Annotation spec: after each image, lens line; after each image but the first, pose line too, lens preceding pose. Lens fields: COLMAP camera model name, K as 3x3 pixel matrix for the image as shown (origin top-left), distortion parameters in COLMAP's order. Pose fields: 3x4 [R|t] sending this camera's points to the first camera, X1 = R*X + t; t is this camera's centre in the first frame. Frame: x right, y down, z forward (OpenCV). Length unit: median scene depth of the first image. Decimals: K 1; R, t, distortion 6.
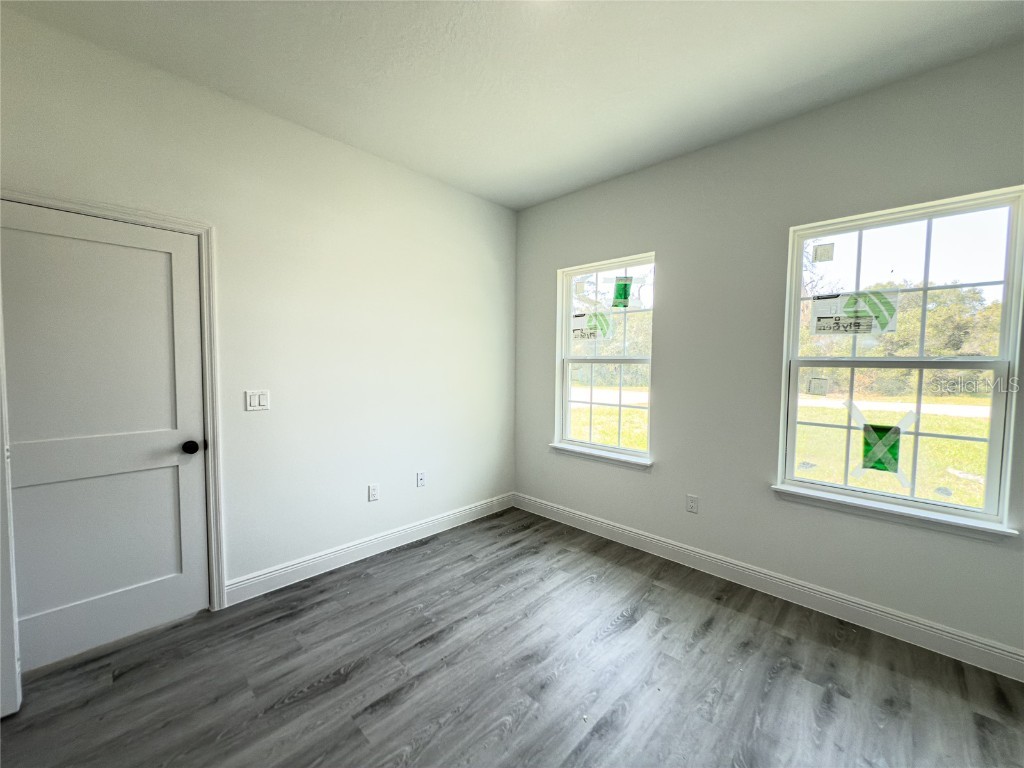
lens RADIAL K [[411.4, 0, 512.0], [0, 411.4, 384.0], [0, 0, 1]] dist [-0.000174, 0.000235]
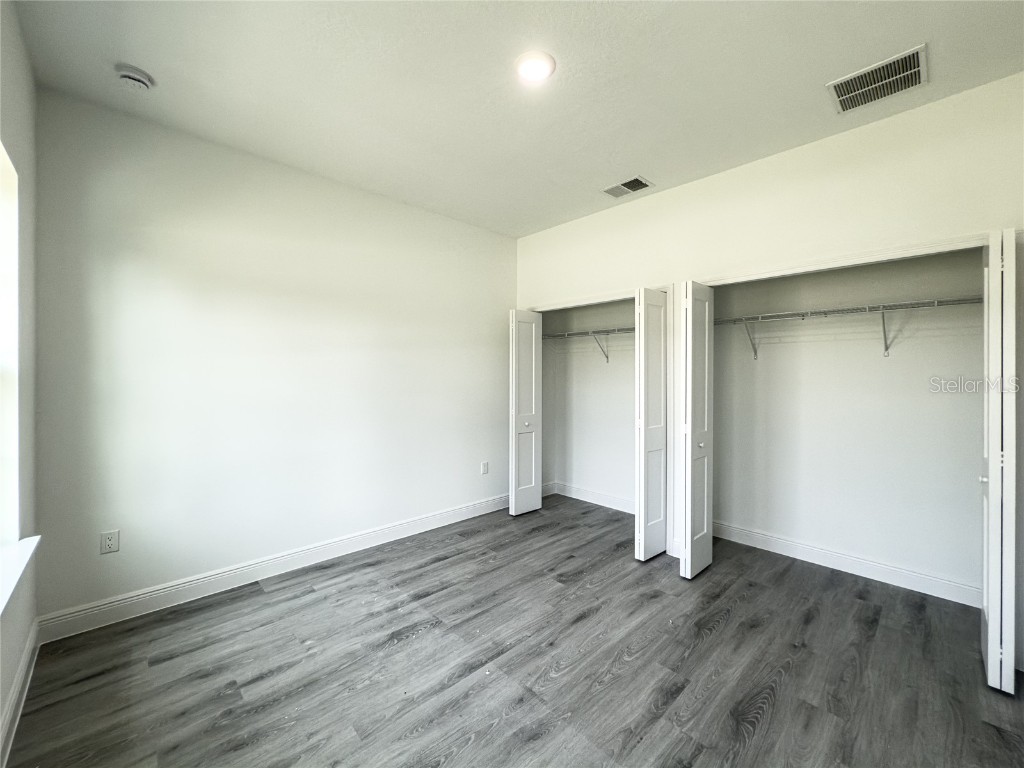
lens RADIAL K [[411.4, 0, 512.0], [0, 411.4, 384.0], [0, 0, 1]] dist [-0.000174, 0.000235]
pose [[-0.998825, -0.015786, 0.045820, 0.063641], [-0.012396, 0.997229, 0.073355, -0.089339], [-0.046851, 0.072701, -0.996253, 1.977114]]
